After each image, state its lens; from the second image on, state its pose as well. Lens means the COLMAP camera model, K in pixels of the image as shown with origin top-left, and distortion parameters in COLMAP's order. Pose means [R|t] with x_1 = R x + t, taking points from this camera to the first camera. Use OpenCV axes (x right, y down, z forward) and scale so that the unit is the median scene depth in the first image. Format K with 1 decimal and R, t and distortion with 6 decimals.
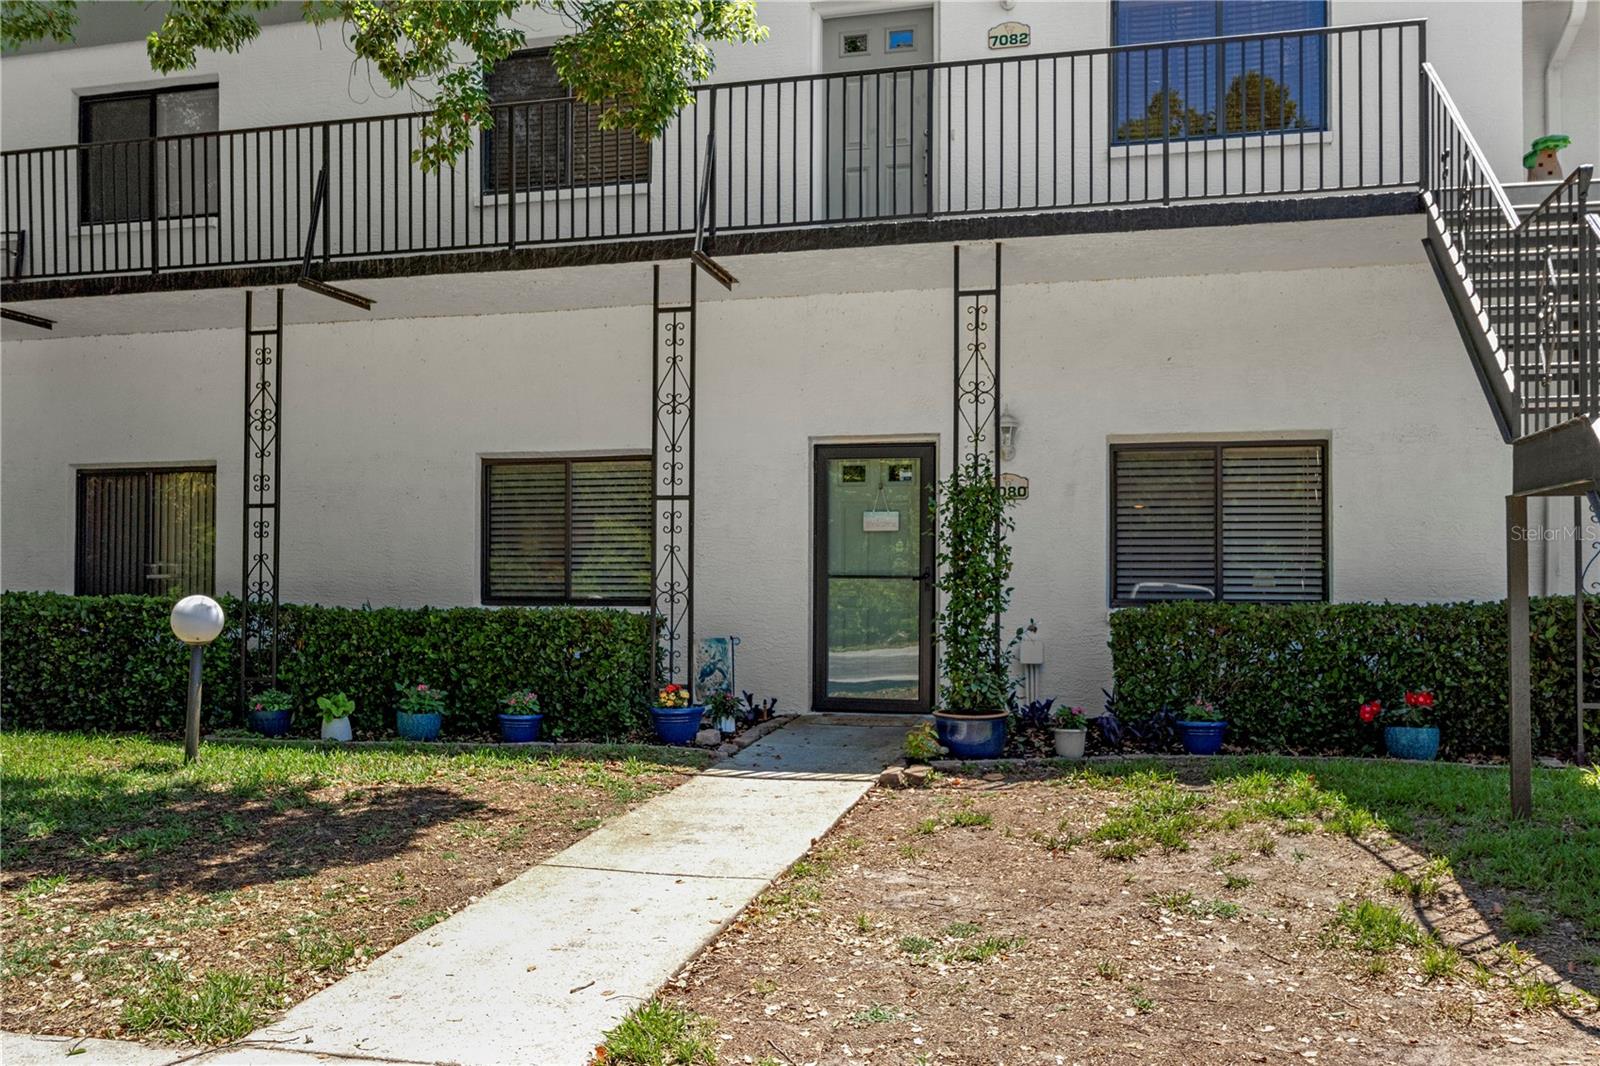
lens RADIAL K [[1359.7, 0, 798.5], [0, 1359.7, 503.6], [0, 0, 1]] dist [0.004855, 0.002216]
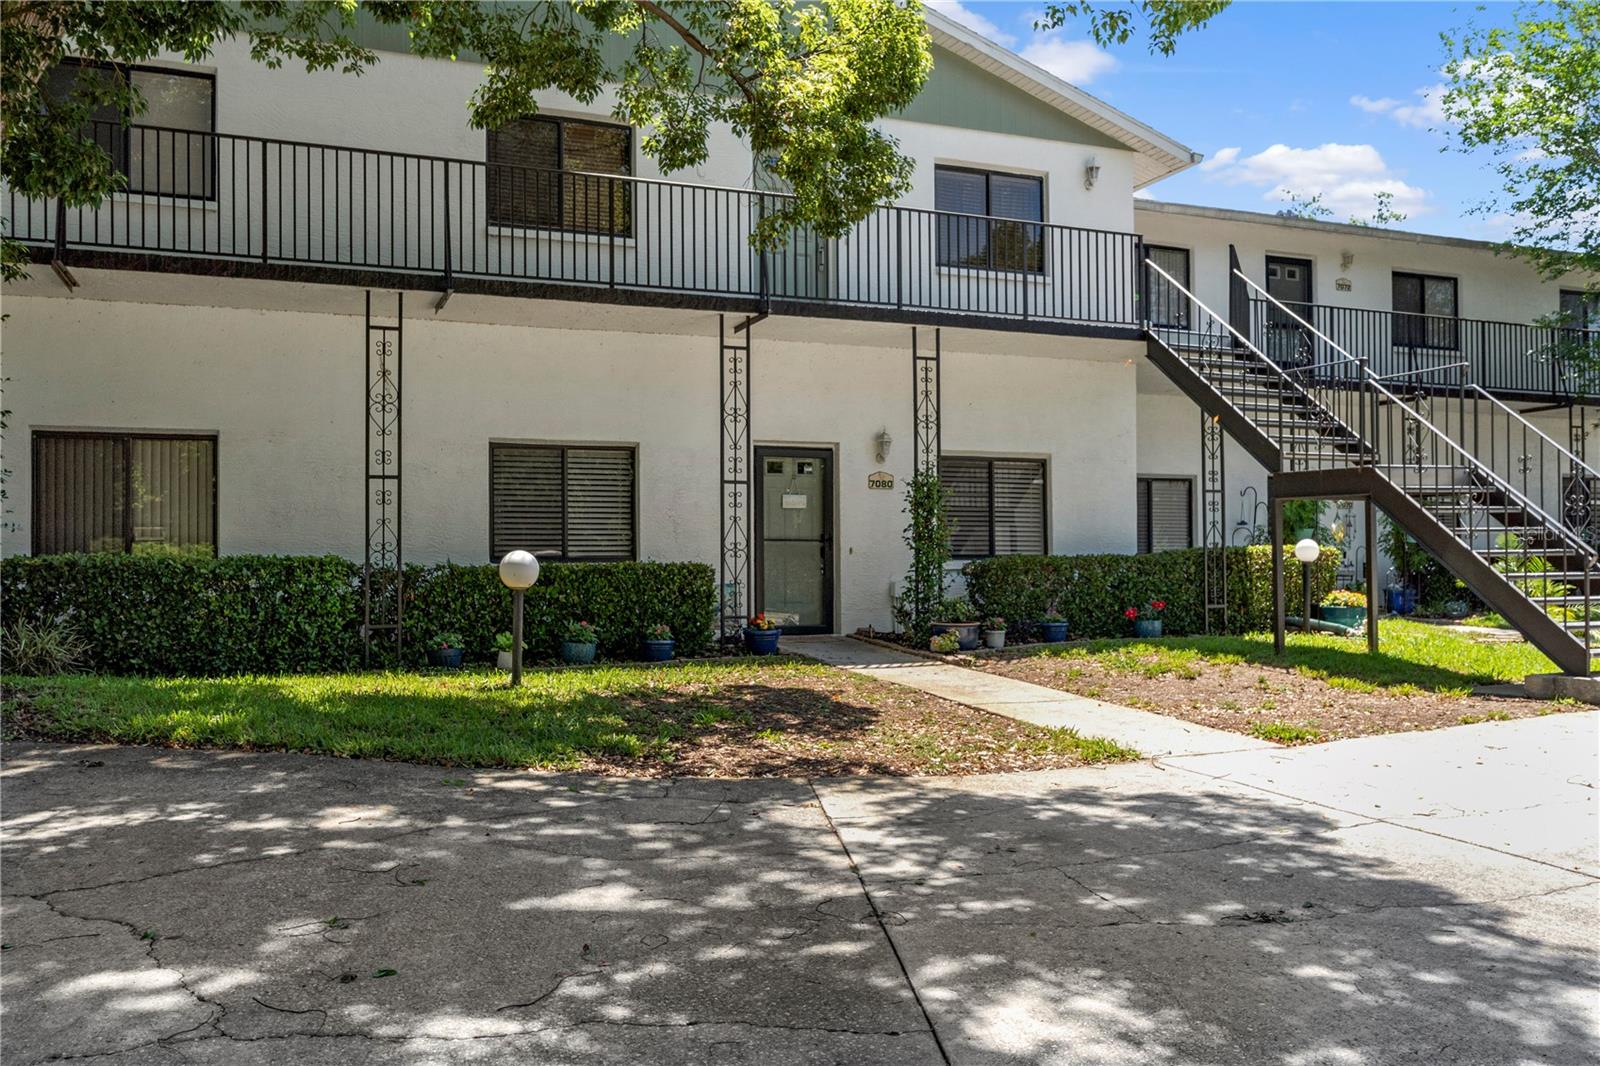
lens RADIAL K [[918.4, 0, 800.0], [0, 918.4, 533.0], [0, 0, 1]] dist [-0.004327, 0.021418]
pose [[0.871931, 0.007679, 0.489569, -0.499456], [-0.031693, 0.998665, 0.040781, 0.008099], [-0.488602, -0.051074, 0.871011, 0.129625]]
